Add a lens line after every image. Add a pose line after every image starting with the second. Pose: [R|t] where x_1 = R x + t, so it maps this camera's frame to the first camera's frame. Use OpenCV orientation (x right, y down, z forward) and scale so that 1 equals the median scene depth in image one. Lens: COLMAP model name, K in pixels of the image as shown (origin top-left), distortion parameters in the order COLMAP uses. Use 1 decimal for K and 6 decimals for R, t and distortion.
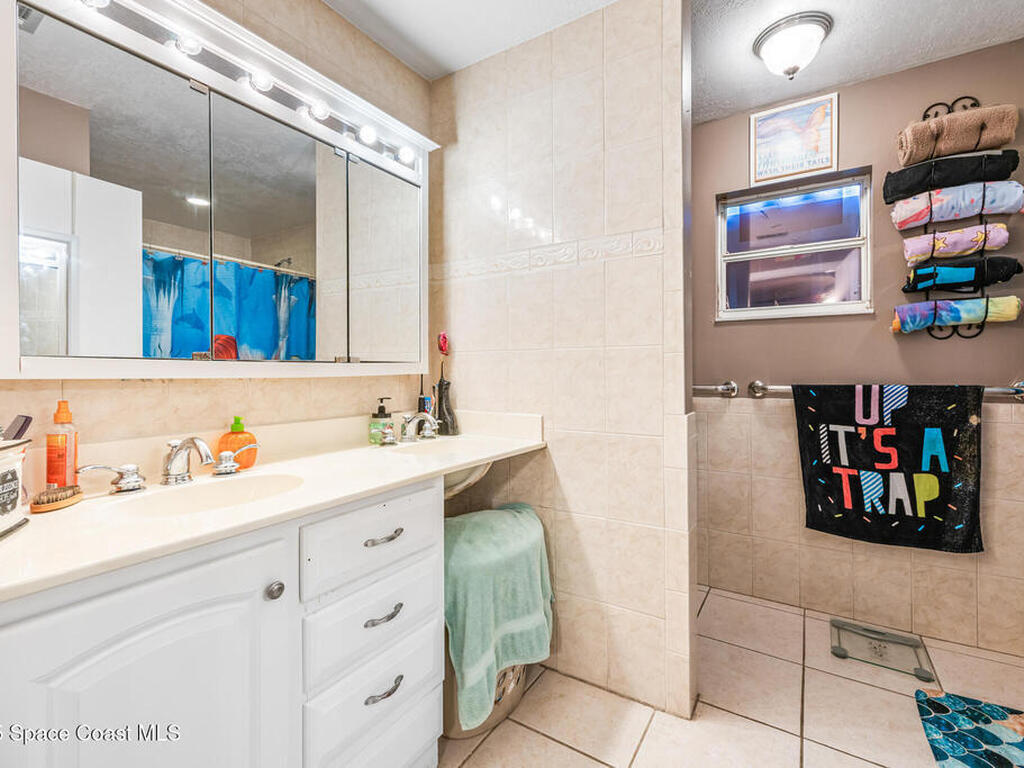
lens RADIAL K [[454.2, 0, 519.1], [0, 454.2, 374.5], [0, 0, 1]] dist [0.001819, -0.000509]
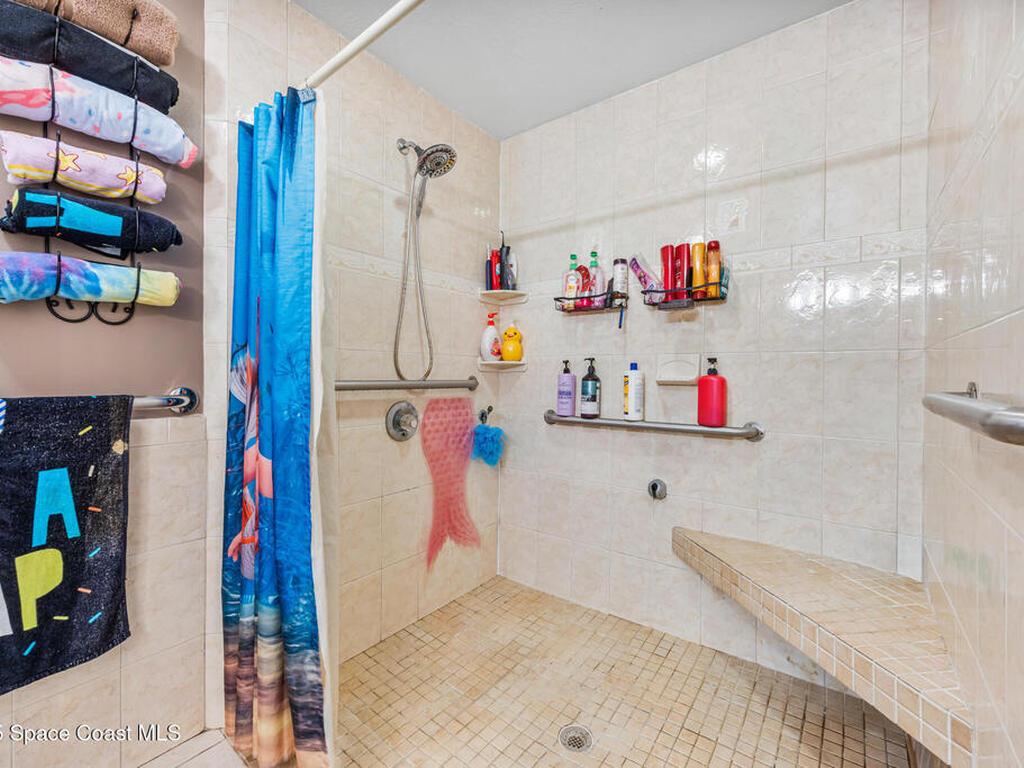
lens RADIAL K [[454.2, 0, 516.8], [0, 454.2, 379.3], [0, 0, 1]] dist [0.001819, -0.000509]
pose [[0.086640, 0.005416, 0.996225, 0.377150], [-0.005695, 0.999972, -0.004941, 0.000216], [-0.996223, -0.005246, 0.086669, 0.353155]]
